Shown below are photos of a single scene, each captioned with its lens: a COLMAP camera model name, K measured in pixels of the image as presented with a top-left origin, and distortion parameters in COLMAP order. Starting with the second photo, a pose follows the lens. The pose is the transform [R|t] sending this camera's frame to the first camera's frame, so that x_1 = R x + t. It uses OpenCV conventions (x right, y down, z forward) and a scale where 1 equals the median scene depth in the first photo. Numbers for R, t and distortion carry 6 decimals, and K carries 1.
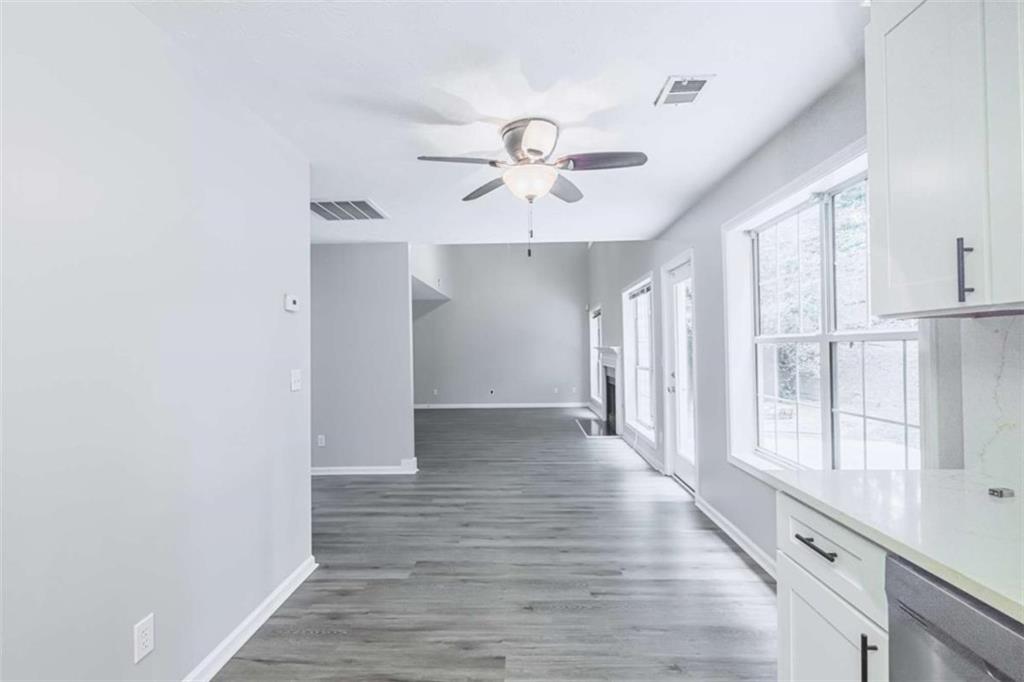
lens RADIAL K [[496.2, 0, 512.0], [0, 496.2, 341.0], [0, 0, 1]] dist [-0.000421, -0.000135]
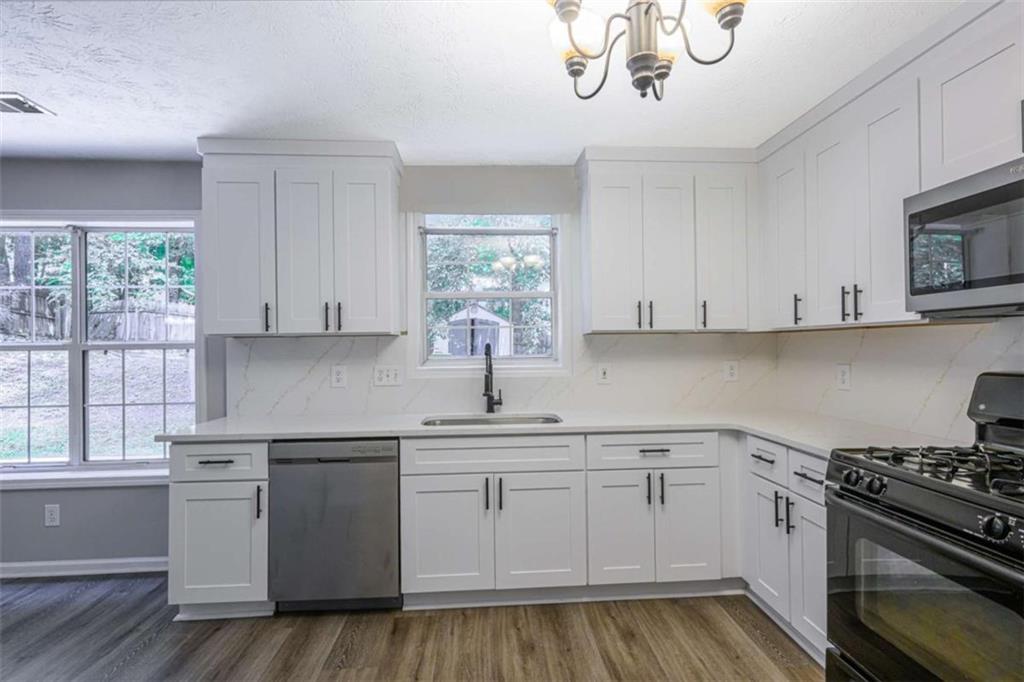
lens RADIAL K [[498.7, 0, 512.0], [0, 498.7, 341.0], [0, 0, 1]] dist [-0.000225, -0.000106]
pose [[-0.094295, 0.022245, 0.995296, -0.704655], [0.002850, 0.999752, -0.022075, 0.009355], [-0.995540, 0.000755, -0.094335, 0.058374]]
